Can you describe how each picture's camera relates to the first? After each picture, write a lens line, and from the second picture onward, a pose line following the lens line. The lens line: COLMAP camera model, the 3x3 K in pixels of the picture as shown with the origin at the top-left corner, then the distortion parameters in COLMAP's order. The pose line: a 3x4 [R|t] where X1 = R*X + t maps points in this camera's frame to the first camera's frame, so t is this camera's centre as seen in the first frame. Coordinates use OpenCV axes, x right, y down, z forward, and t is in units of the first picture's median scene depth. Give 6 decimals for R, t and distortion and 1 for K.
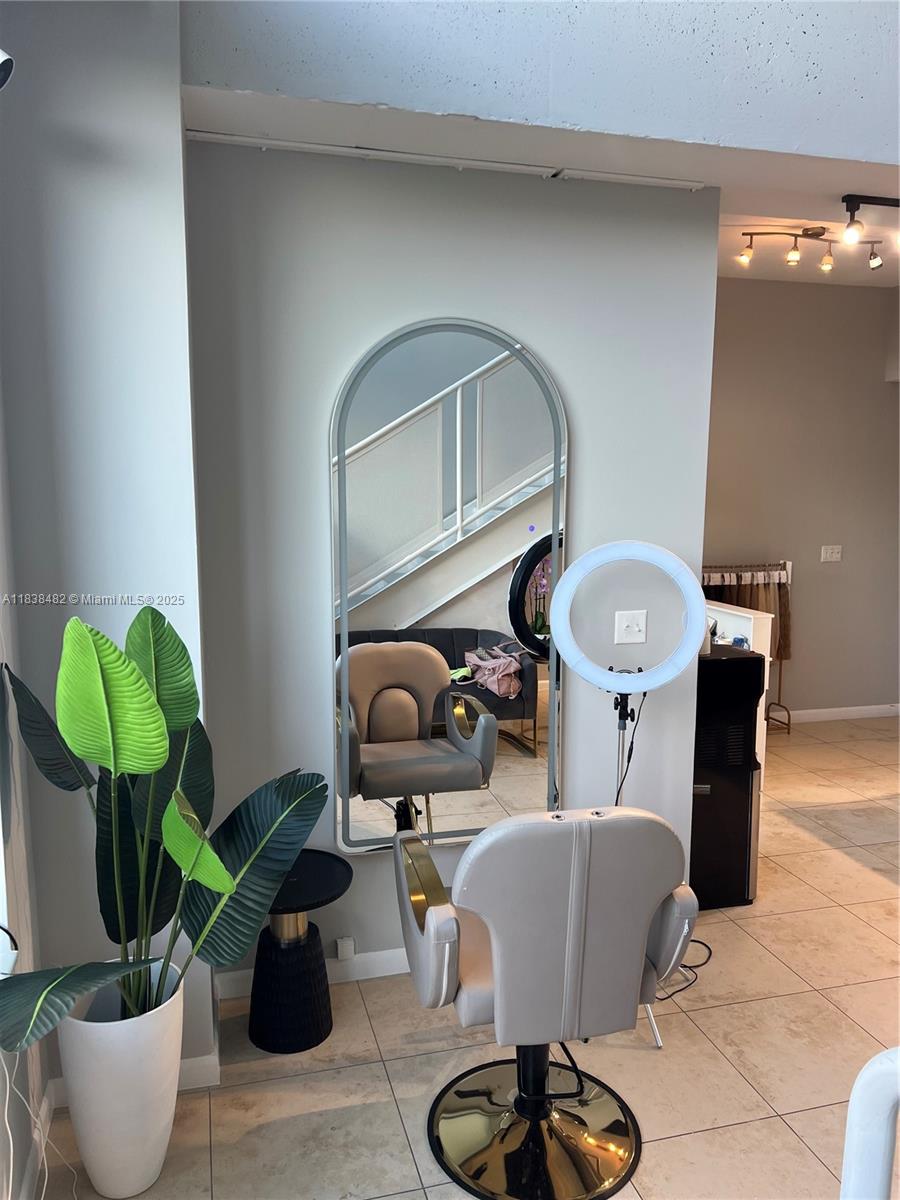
lens RADIAL K [[901.1, 0, 441.8], [0, 901.1, 599.4], [0, 0, 1]] dist [0.058566, -0.055573]
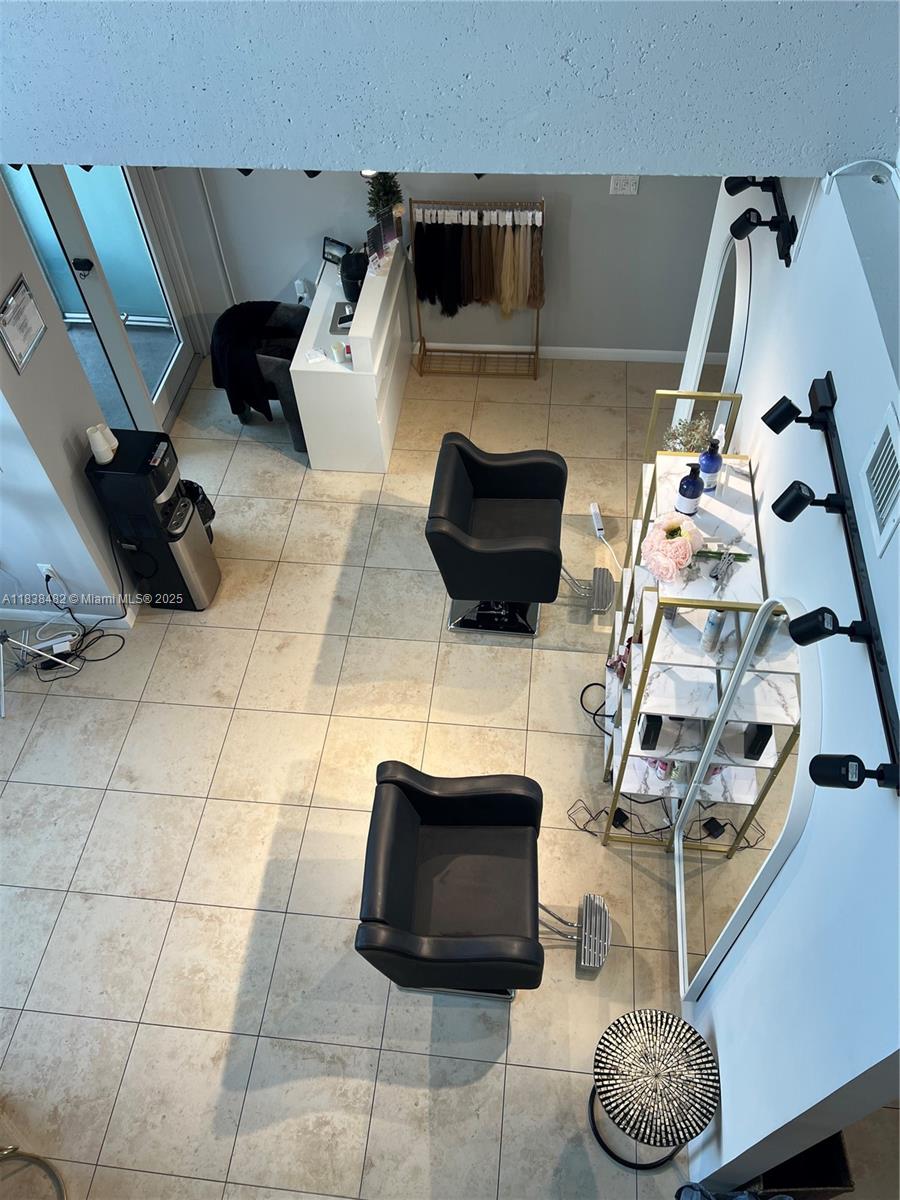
lens RADIAL K [[901.1, 0, 455.0], [0, 901.1, 623.2], [0, 0, 1]] dist [0.058566, -0.055573]
pose [[0.927780, 0.271134, -0.256341, 0.845009], [-0.006678, 0.698962, 0.715128, -0.502774], [0.373068, -0.661770, 0.650293, 0.206681]]
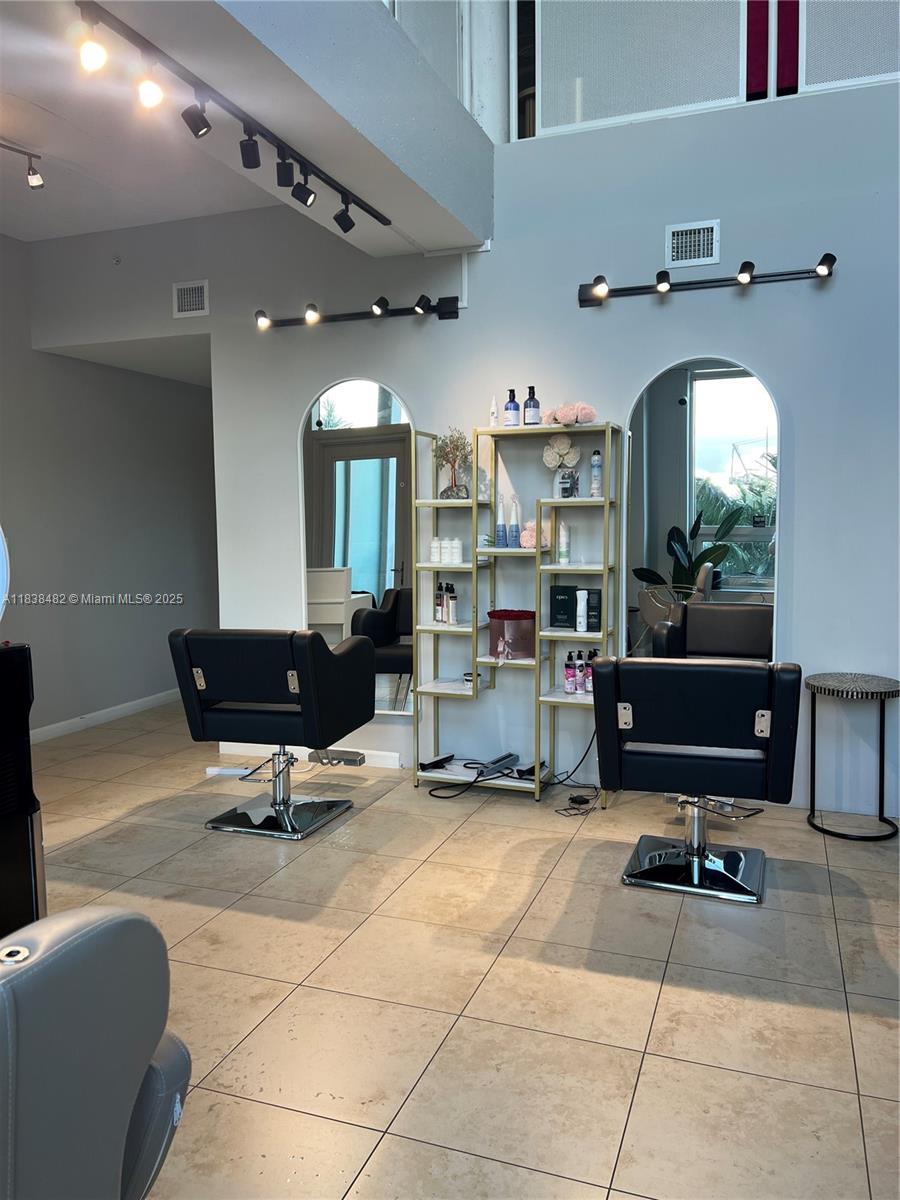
lens RADIAL K [[901.1, 0, 454.1], [0, 901.1, 602.0], [0, 0, 1]] dist [0.058566, -0.055573]
pose [[0.573488, -0.079561, 0.815341, -0.015809], [0.112981, 0.993444, 0.017473, 0.044046], [-0.811386, 0.082097, 0.578717, 0.269587]]
